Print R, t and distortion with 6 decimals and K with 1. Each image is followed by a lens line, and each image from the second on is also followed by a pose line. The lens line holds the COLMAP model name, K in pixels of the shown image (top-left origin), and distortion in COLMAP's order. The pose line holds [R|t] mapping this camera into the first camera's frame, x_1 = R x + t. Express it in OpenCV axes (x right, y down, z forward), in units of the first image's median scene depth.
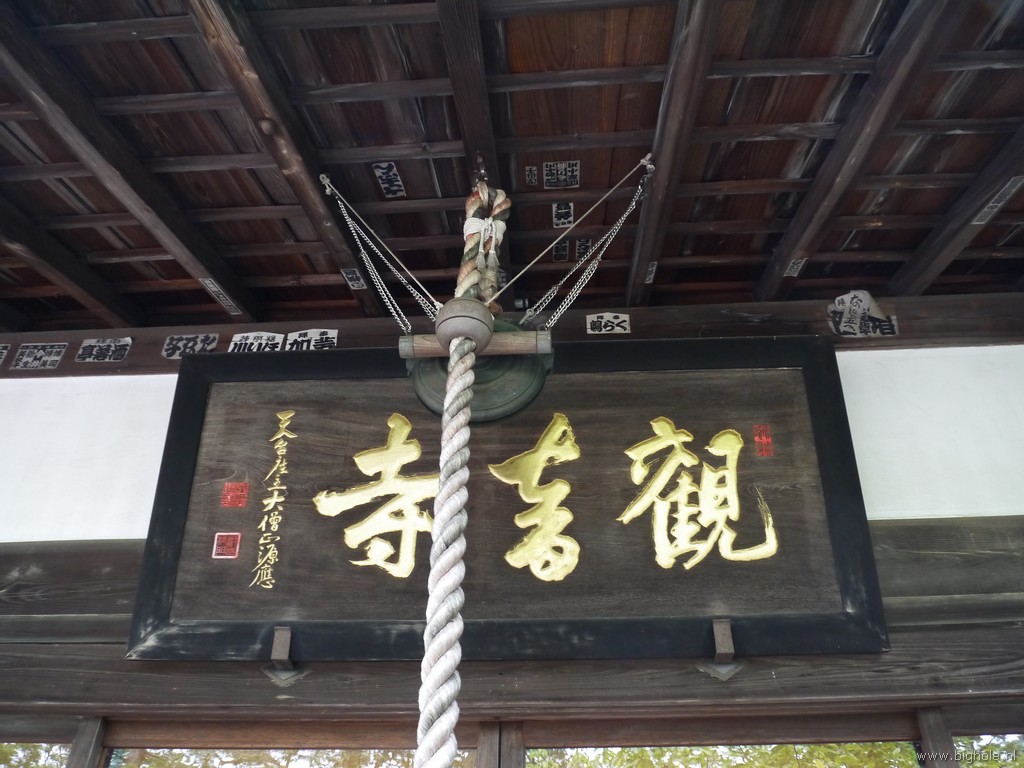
lens RADIAL K [[840.9, 0, 515.2], [0, 840.9, 385.1], [0, 0, 1]] dist [-0.054648, 0.013433]
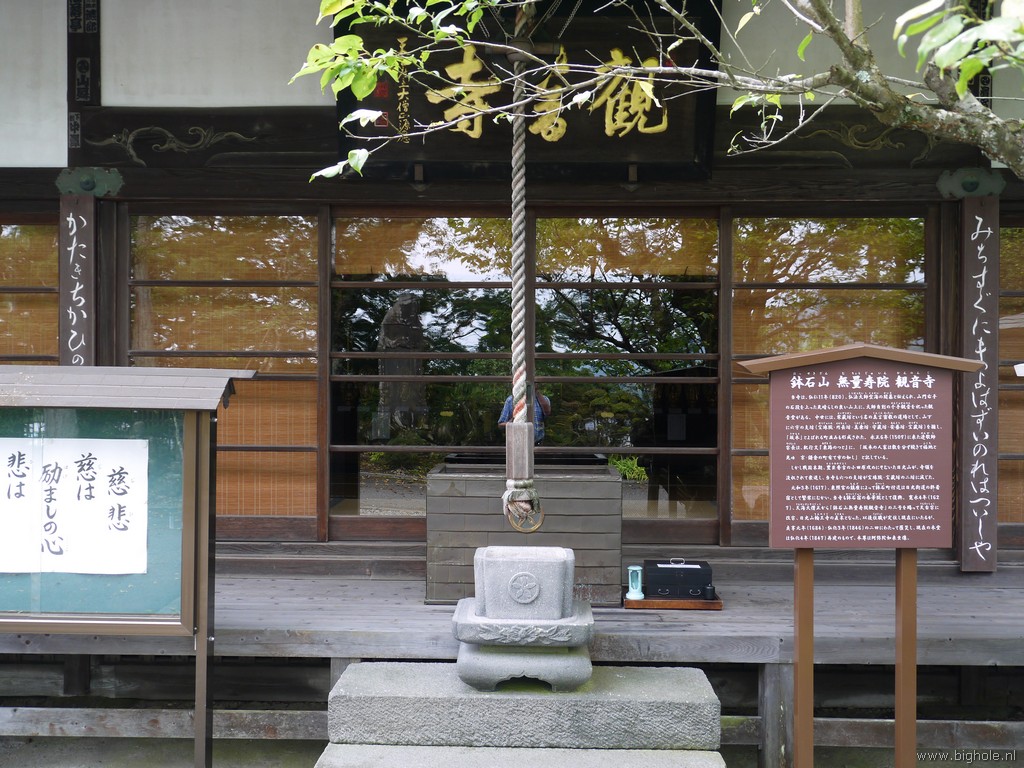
lens RADIAL K [[905.8, 0, 512.7], [0, 905.8, 383.5], [0, 0, 1]] dist [0.021666, -0.013375]
pose [[0.999351, -0.002311, 0.035958, -0.126490], [-0.021428, 0.764176, 0.644651, -0.706069], [-0.028967, -0.645003, 0.763631, -1.002053]]
